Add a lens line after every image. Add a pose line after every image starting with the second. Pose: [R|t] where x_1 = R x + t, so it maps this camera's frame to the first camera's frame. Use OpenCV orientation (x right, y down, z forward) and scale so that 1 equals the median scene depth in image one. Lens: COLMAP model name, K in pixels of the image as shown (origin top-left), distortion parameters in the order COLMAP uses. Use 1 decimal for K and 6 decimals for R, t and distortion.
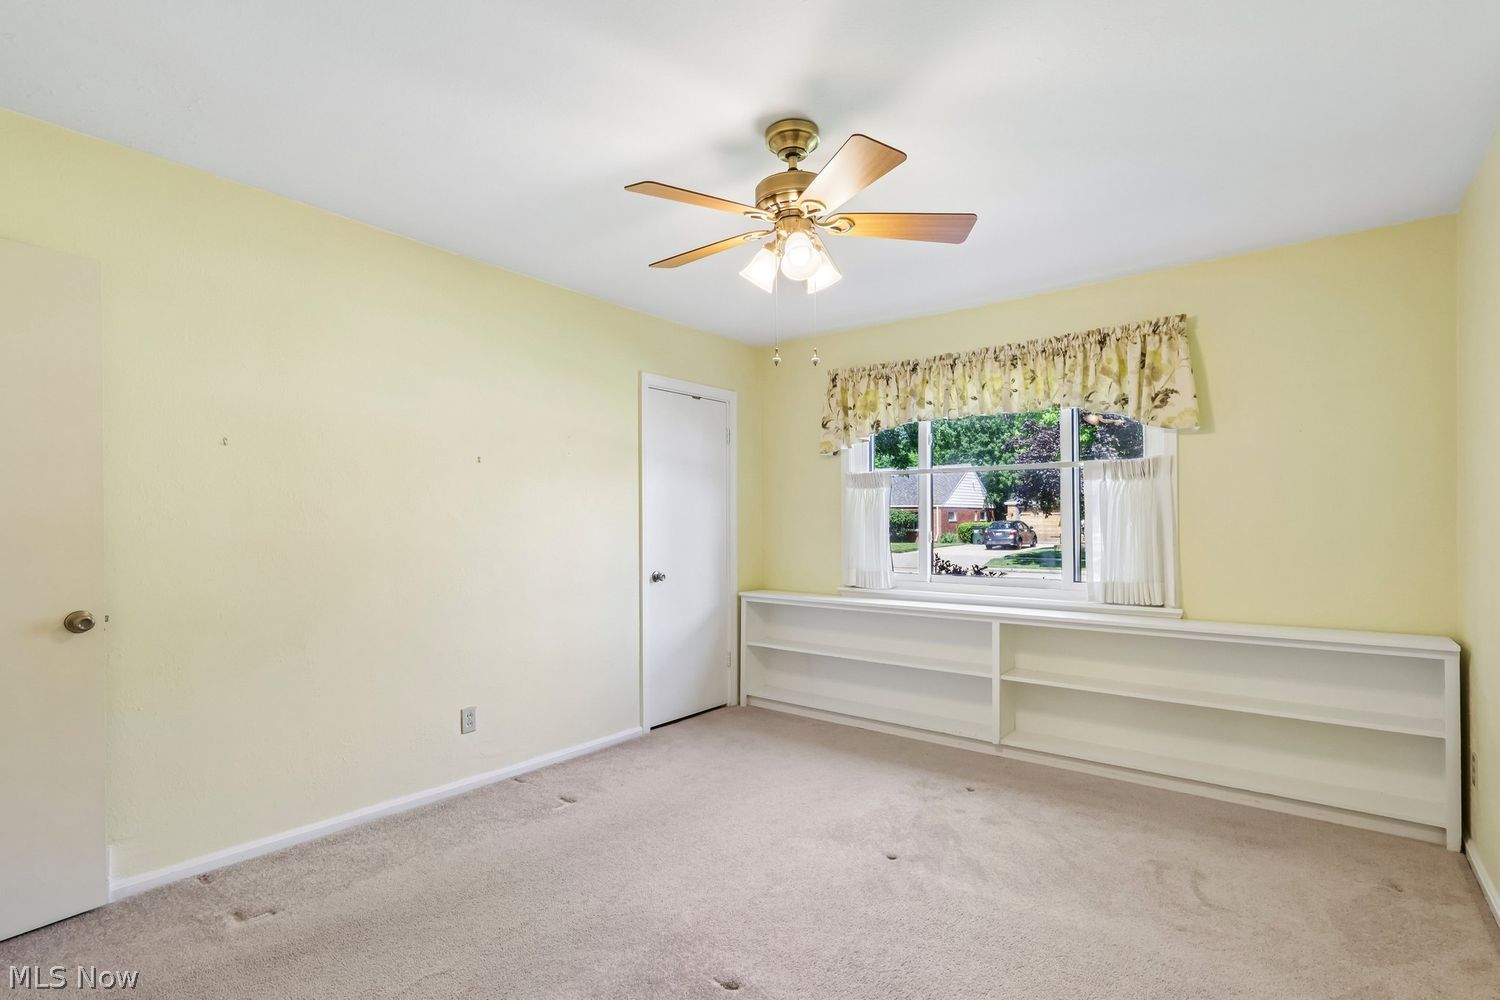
lens RADIAL K [[706.0, 0, 756.7], [0, 706.0, 501.2], [0, 0, 1]] dist [-0.003575, 0.003012]
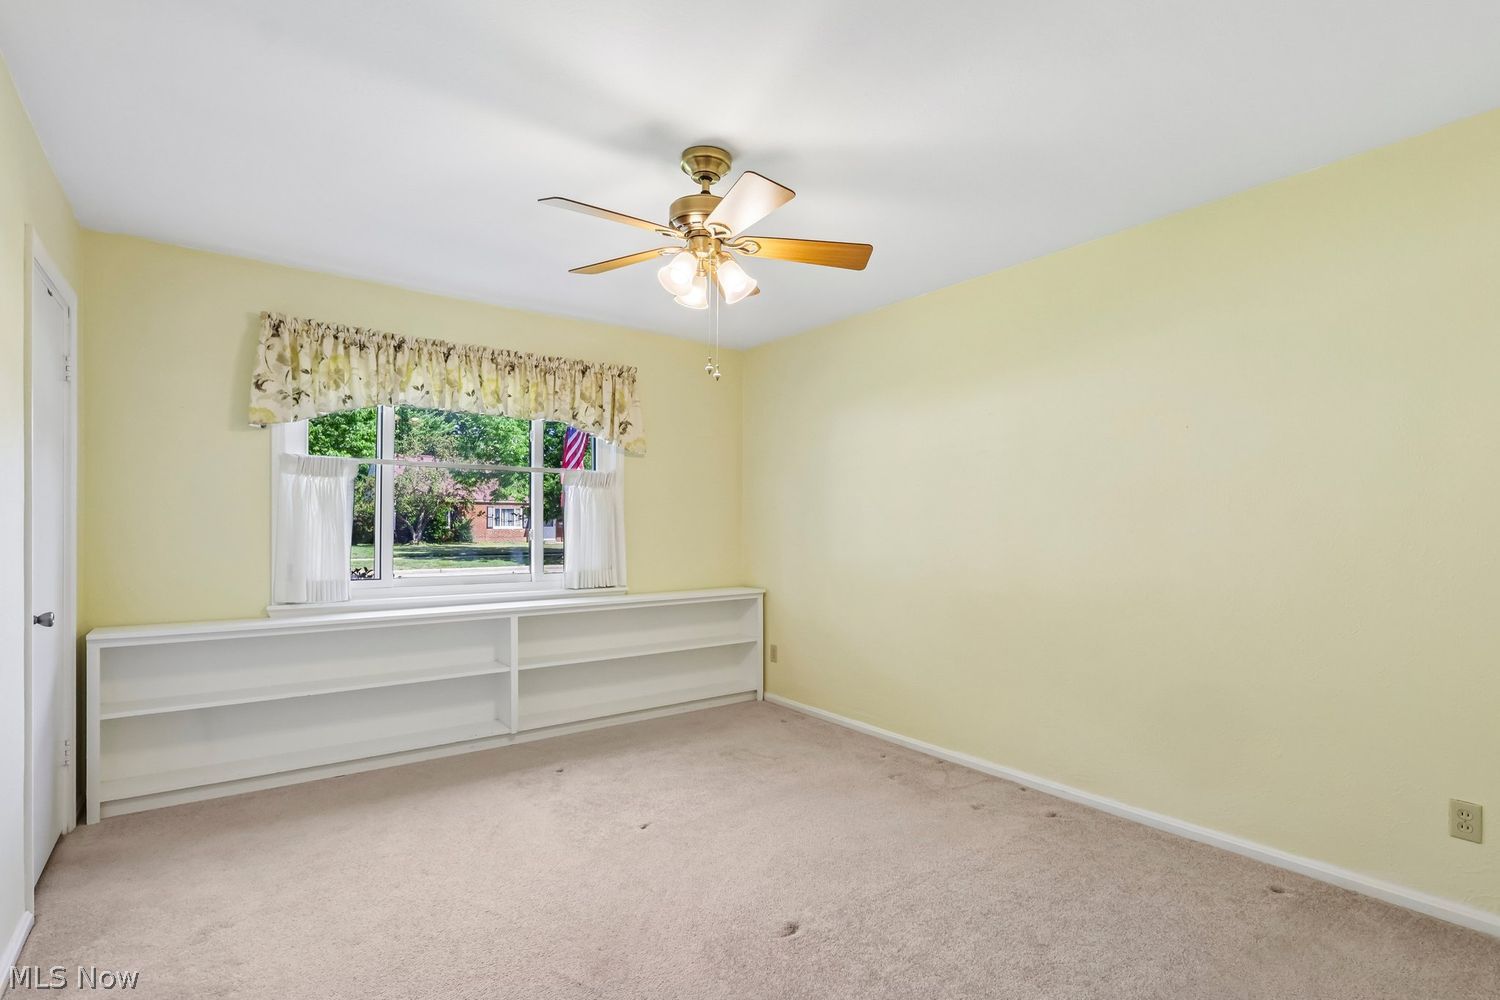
lens RADIAL K [[706.0, 0, 755.6], [0, 706.0, 506.1], [0, 0, 1]] dist [-0.003575, 0.003012]
pose [[0.257874, 0.021814, 0.965932, -0.545223], [-0.039563, 0.999145, -0.012003, 0.005475], [-0.965368, -0.035120, 0.258516, 0.364860]]
